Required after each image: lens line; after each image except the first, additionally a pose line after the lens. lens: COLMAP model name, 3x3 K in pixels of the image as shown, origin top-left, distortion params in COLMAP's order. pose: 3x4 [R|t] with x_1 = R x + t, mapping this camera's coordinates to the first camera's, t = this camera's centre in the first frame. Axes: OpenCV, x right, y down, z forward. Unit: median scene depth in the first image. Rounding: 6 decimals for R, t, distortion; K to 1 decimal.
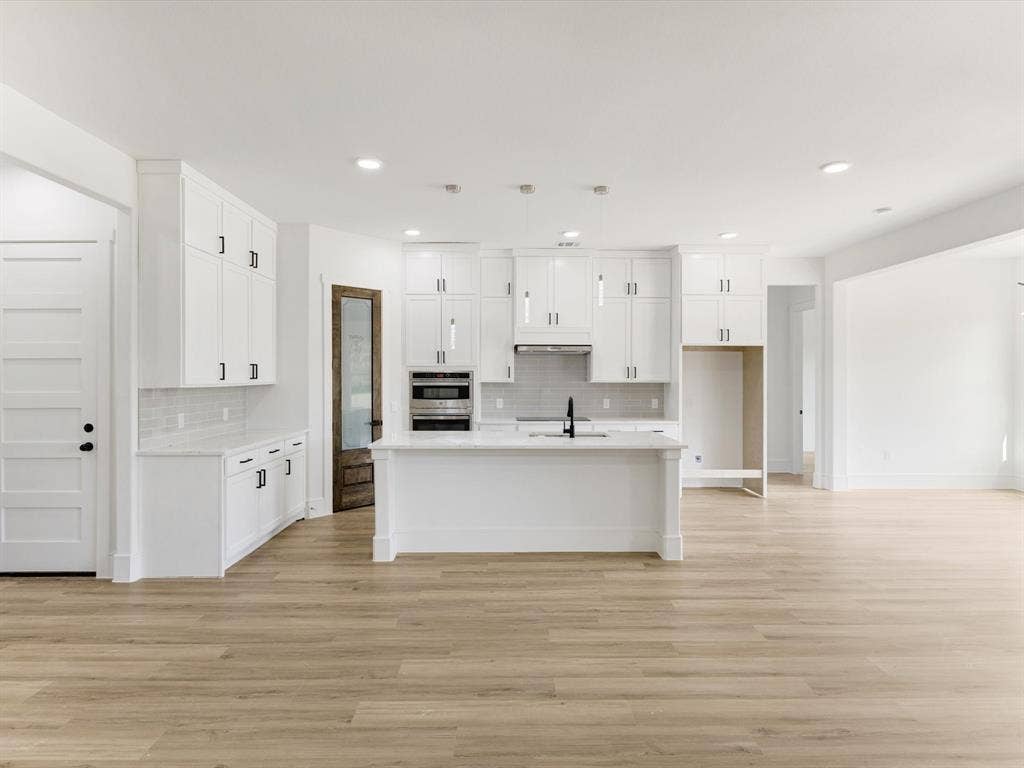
lens RADIAL K [[543.3, 0, 512.5], [0, 543.3, 377.7], [0, 0, 1]] dist [0.003414, -0.000197]
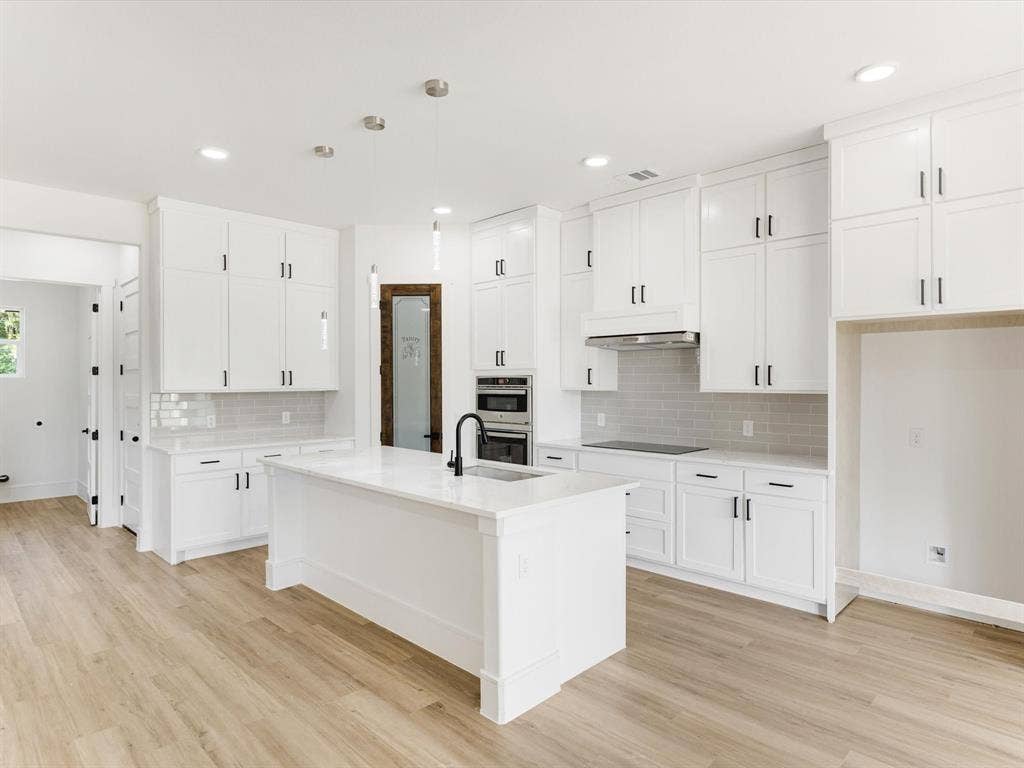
lens RADIAL K [[590.4, 0, 514.3], [0, 590.4, 382.4], [0, 0, 1]] dist [-0.006613, -0.000897]
pose [[0.700098, 0.000289, -0.714047, 0.501257], [-0.000732, 1.000000, -0.000313, -0.002177], [0.714047, 0.000742, 0.700098, 0.410334]]
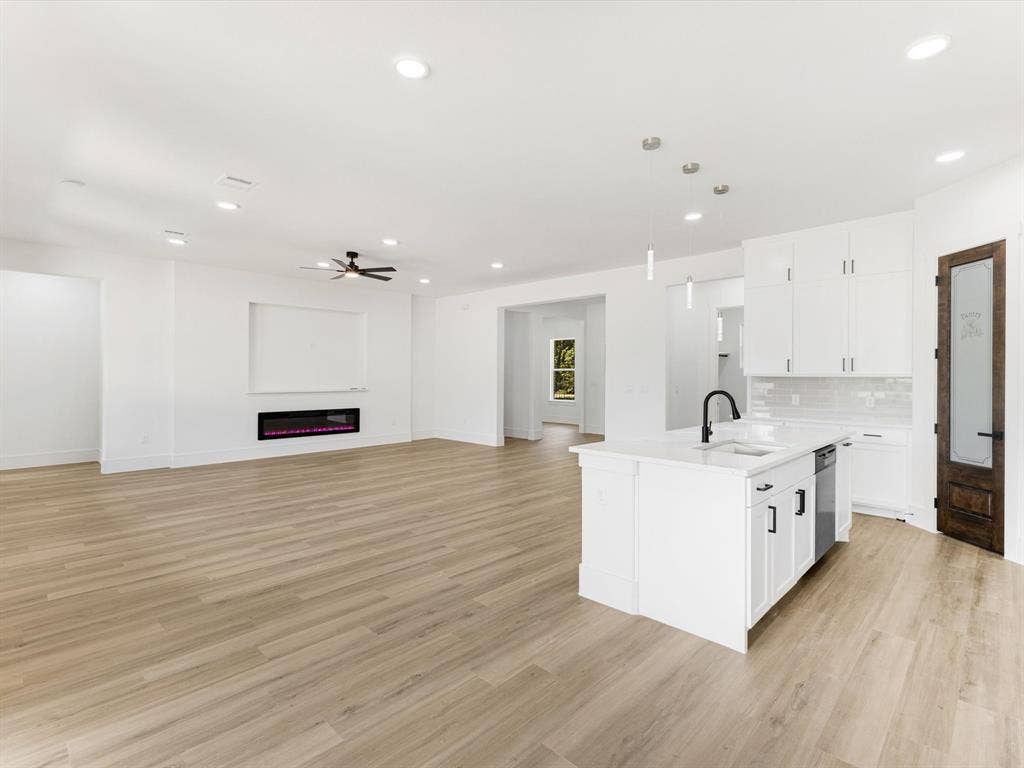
lens RADIAL K [[497.9, 0, 511.7], [0, 497.9, 375.3], [0, 0, 1]] dist [0.010001, -0.000639]
pose [[-0.707207, -0.002839, -0.707001, 0.607070], [-0.008162, 0.999958, 0.004149, 0.009972], [0.706959, 0.008705, -0.707201, 0.980651]]
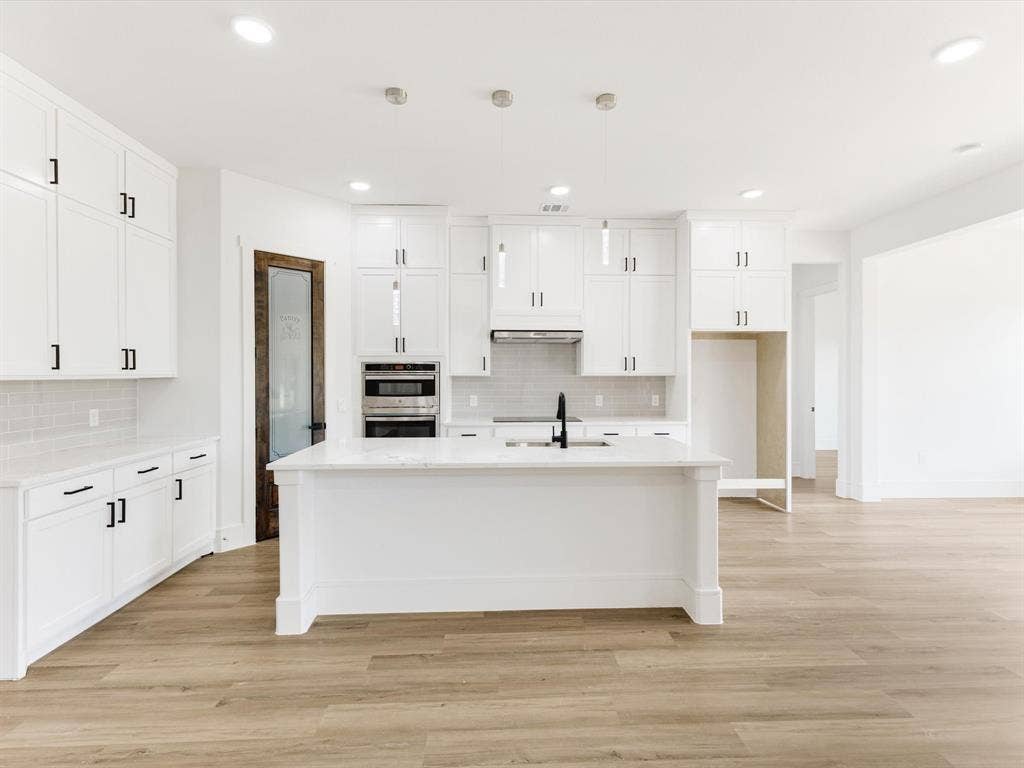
lens RADIAL K [[497.9, 0, 511.7], [0, 497.9, 375.3], [0, 0, 1]] dist [0.010001, -0.000639]
pose [[0.999590, -0.002125, 0.028542, 0.014953], [0.002163, 0.999997, -0.001304, 0.009454], [-0.028539, 0.001365, 0.999592, 0.246323]]
